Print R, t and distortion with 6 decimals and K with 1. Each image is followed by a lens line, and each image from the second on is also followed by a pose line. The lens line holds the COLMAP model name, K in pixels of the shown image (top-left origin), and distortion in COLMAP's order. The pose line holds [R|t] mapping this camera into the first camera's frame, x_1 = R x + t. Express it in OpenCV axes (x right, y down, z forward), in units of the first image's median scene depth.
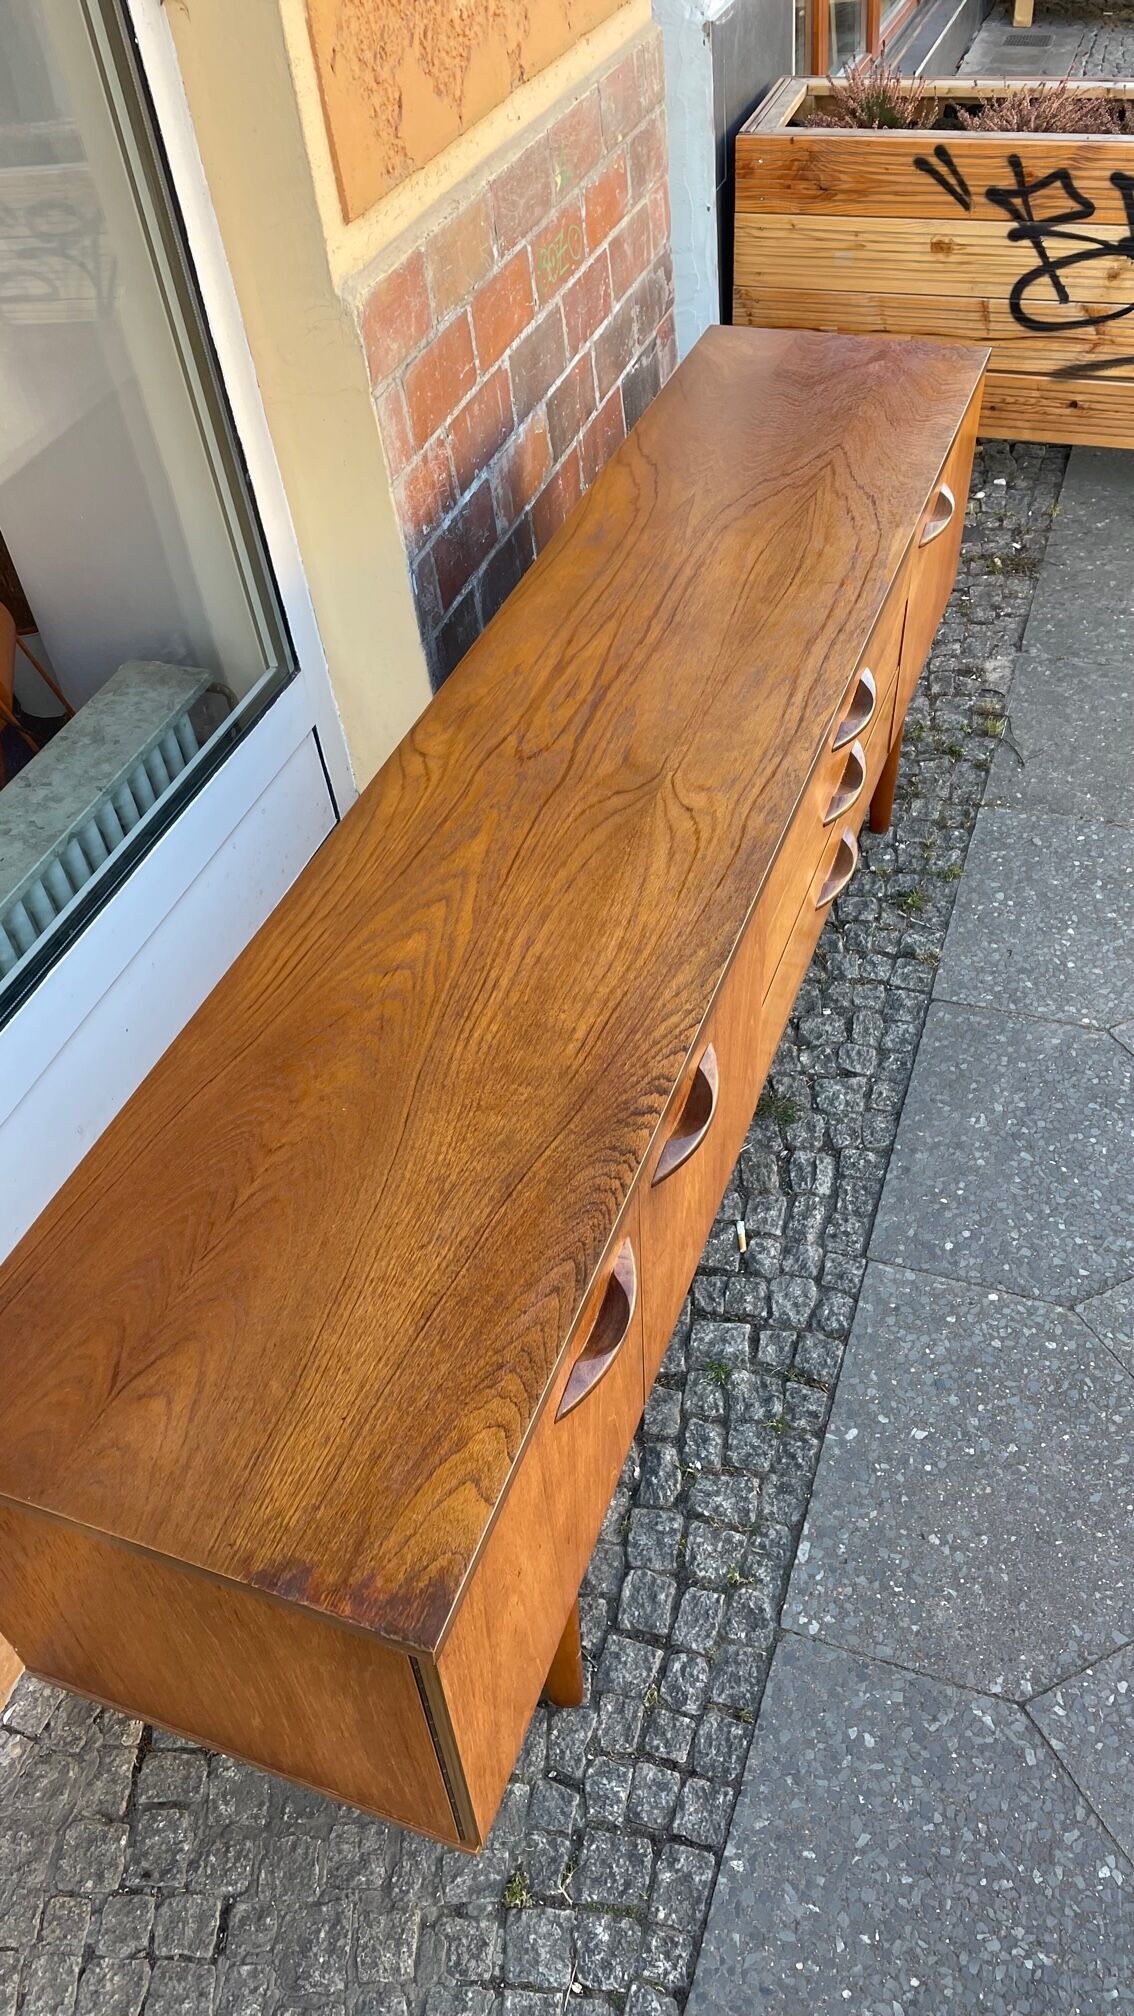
lens RADIAL K [[1515.2, 0, 558.6], [0, 1515.2, 991.2], [0, 0, 1]] dist [0.086051, -0.118325]
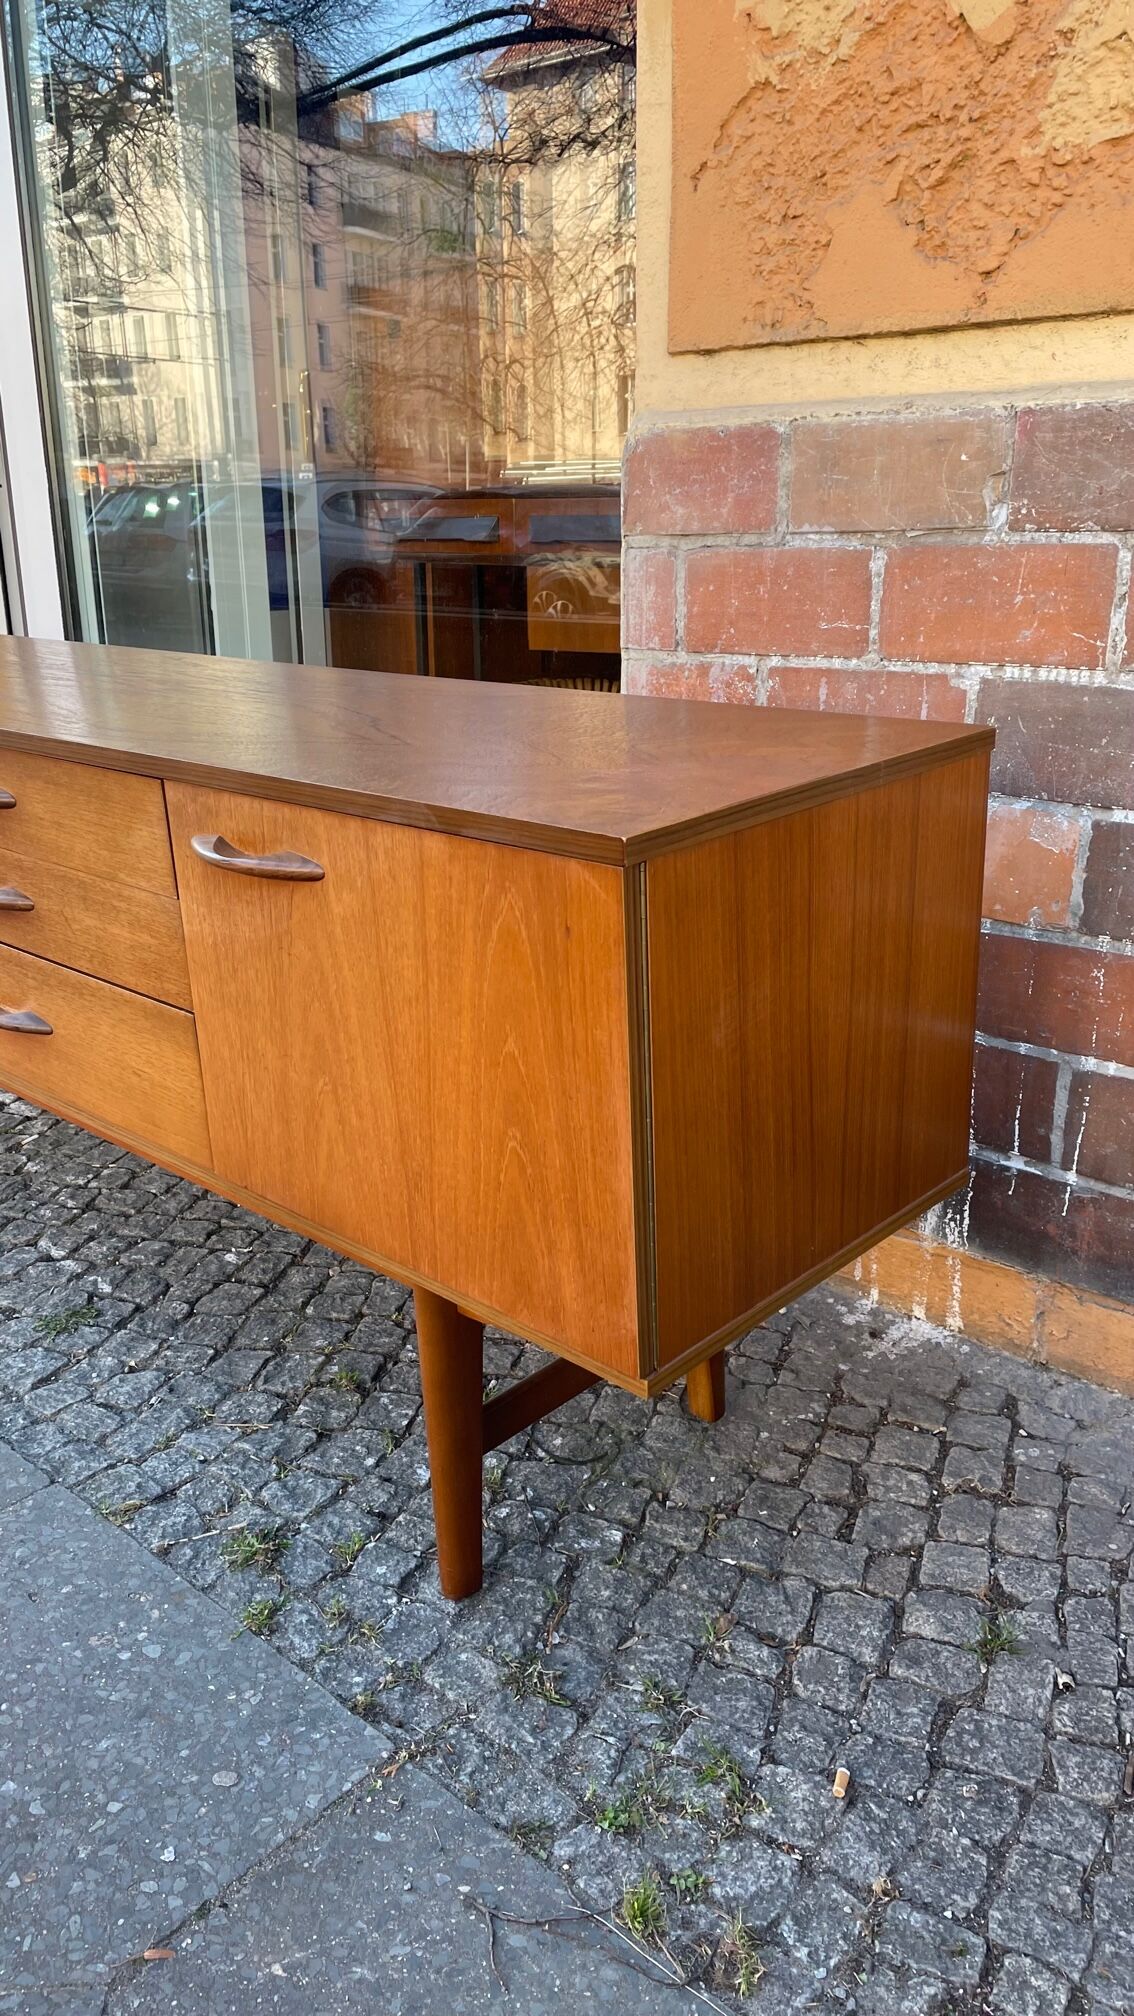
lens RADIAL K [[1515.2, 0, 563.8], [0, 1515.2, 998.0], [0, 0, 1]] dist [0.086051, -0.118325]
pose [[-0.392602, 0.371589, -0.841300, 0.787451], [-0.593633, 0.596295, 0.540400, -0.741551], [0.702470, 0.711585, -0.013519, 1.271552]]
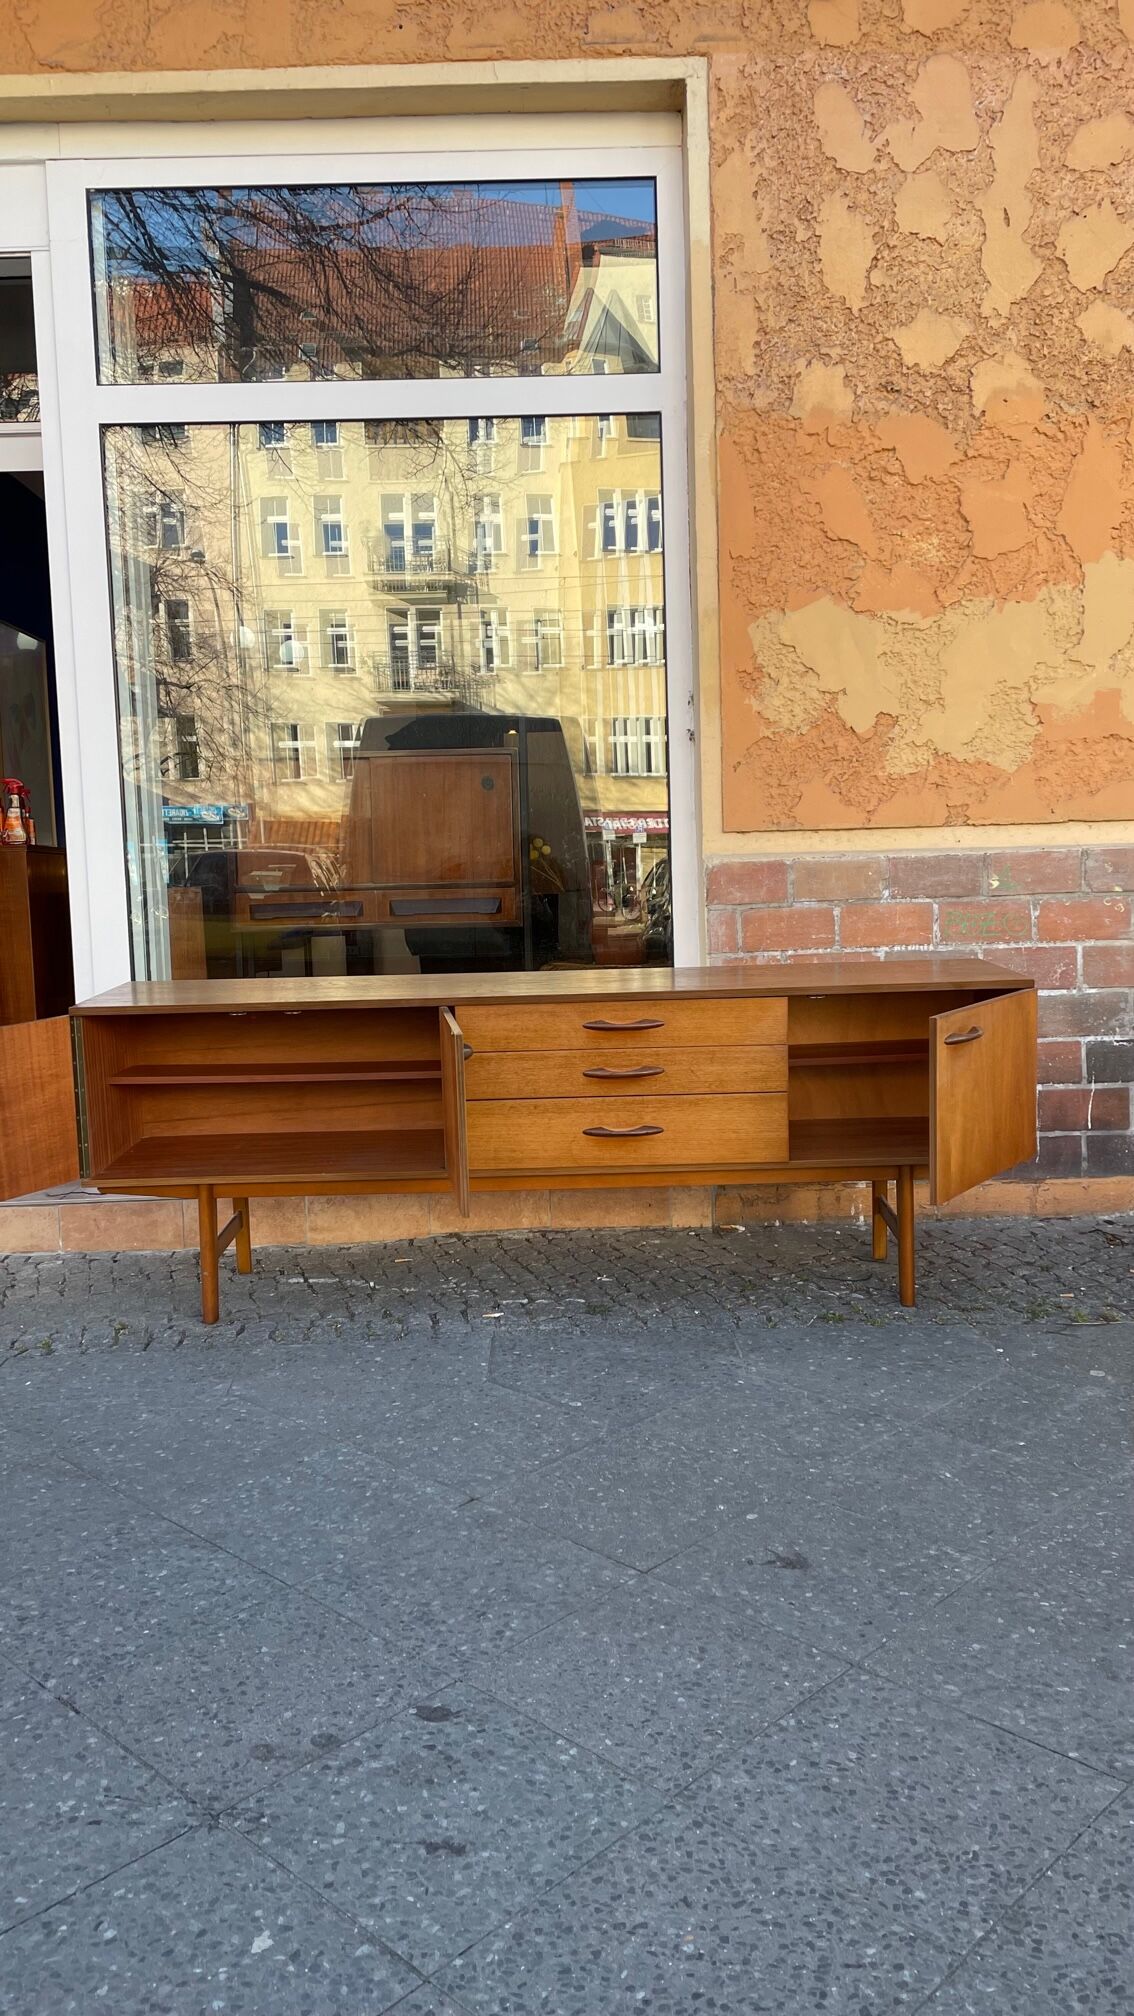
lens RADIAL K [[1515.2, 0, 558.2], [0, 1515.2, 982.3], [0, 0, 1]] dist [0.086051, -0.118325]
pose [[0.341144, 0.156264, -0.926932, 1.782154], [-0.647401, 0.754000, -0.111156, 0.028978], [0.681537, 0.638017, 0.358388, 0.247119]]
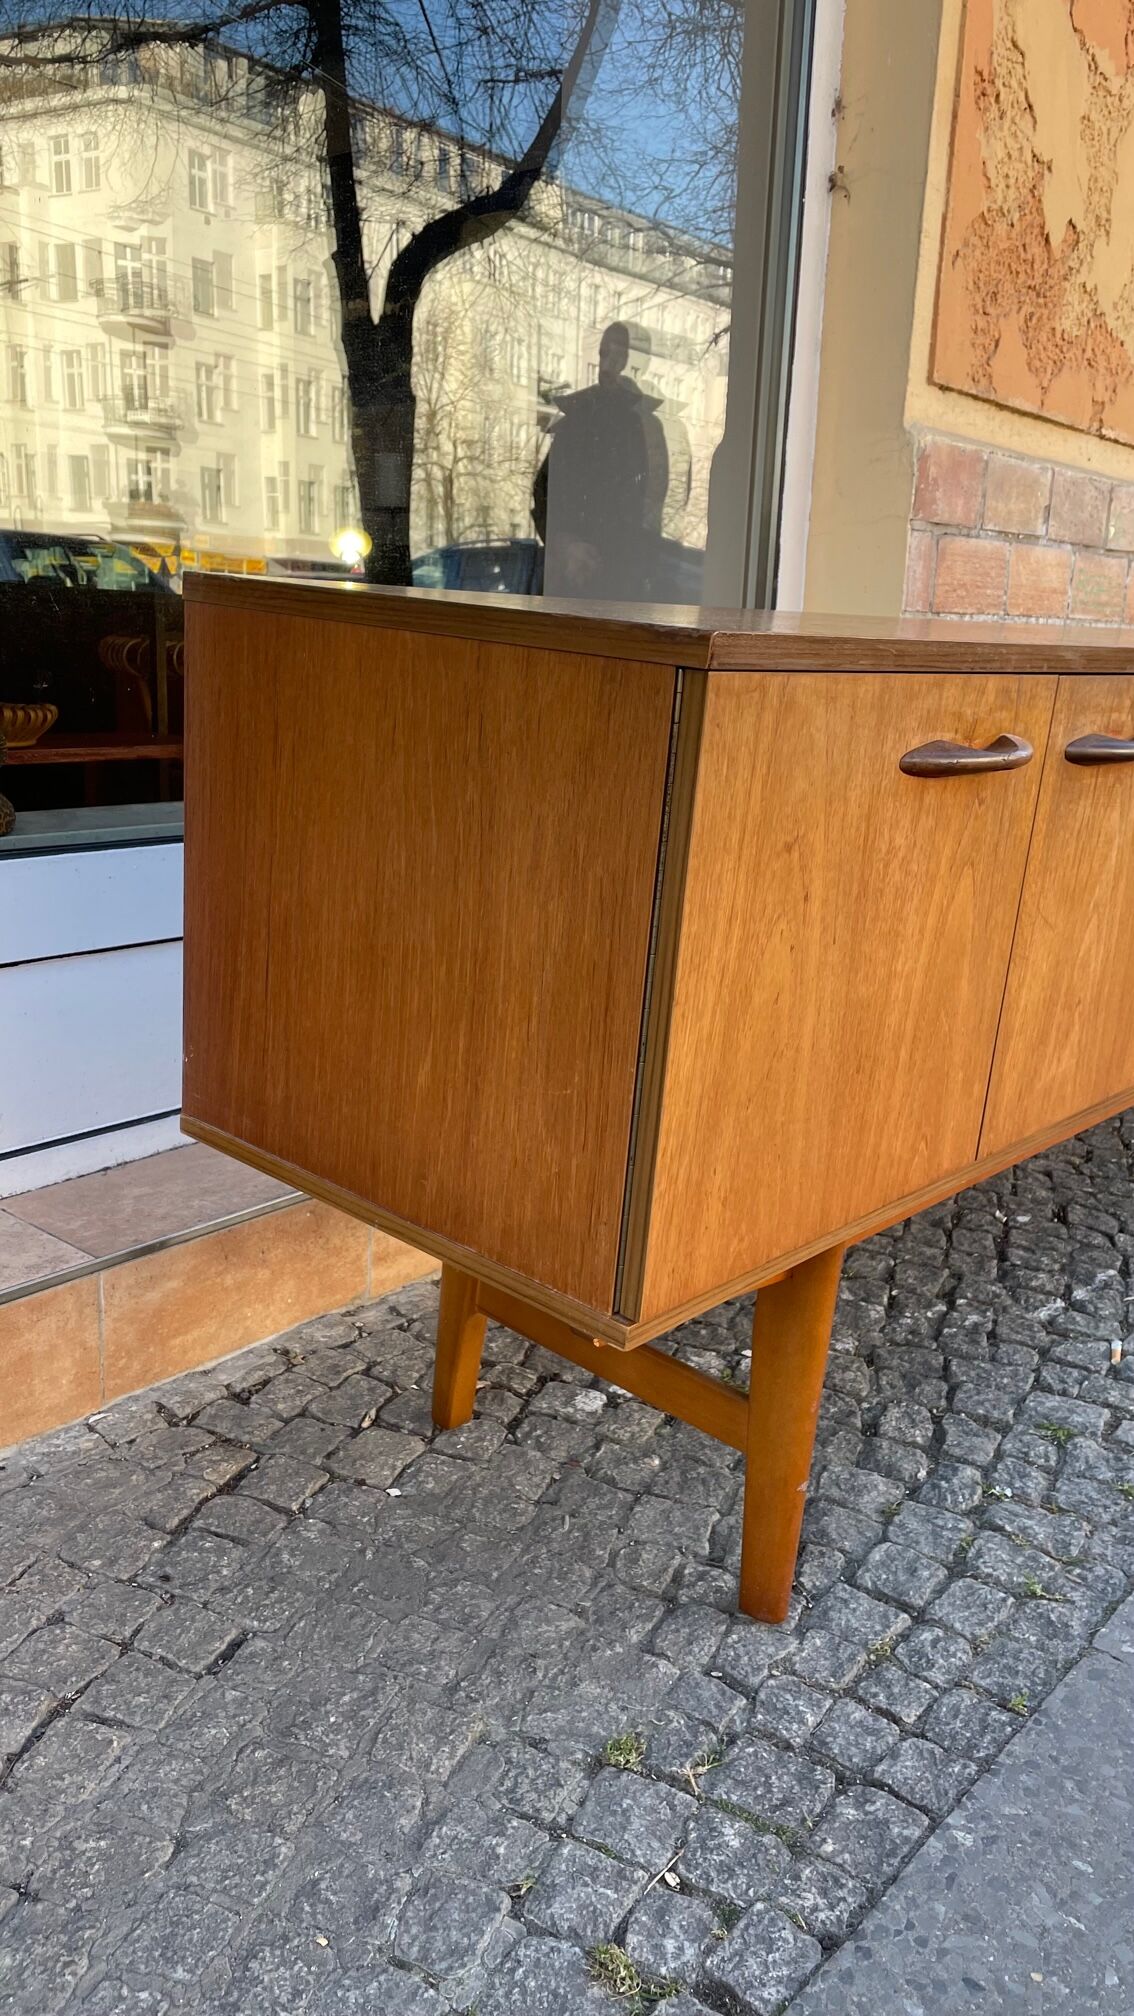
lens RADIAL K [[1515.2, 0, 556.8], [0, 1515.2, 1028.0], [0, 0, 1]] dist [0.086051, -0.118325]
pose [[0.925132, 0.221269, -0.308498, 0.066876], [-0.339742, 0.845168, -0.412634, 0.487885], [0.169429, 0.486551, 0.857066, 0.213367]]
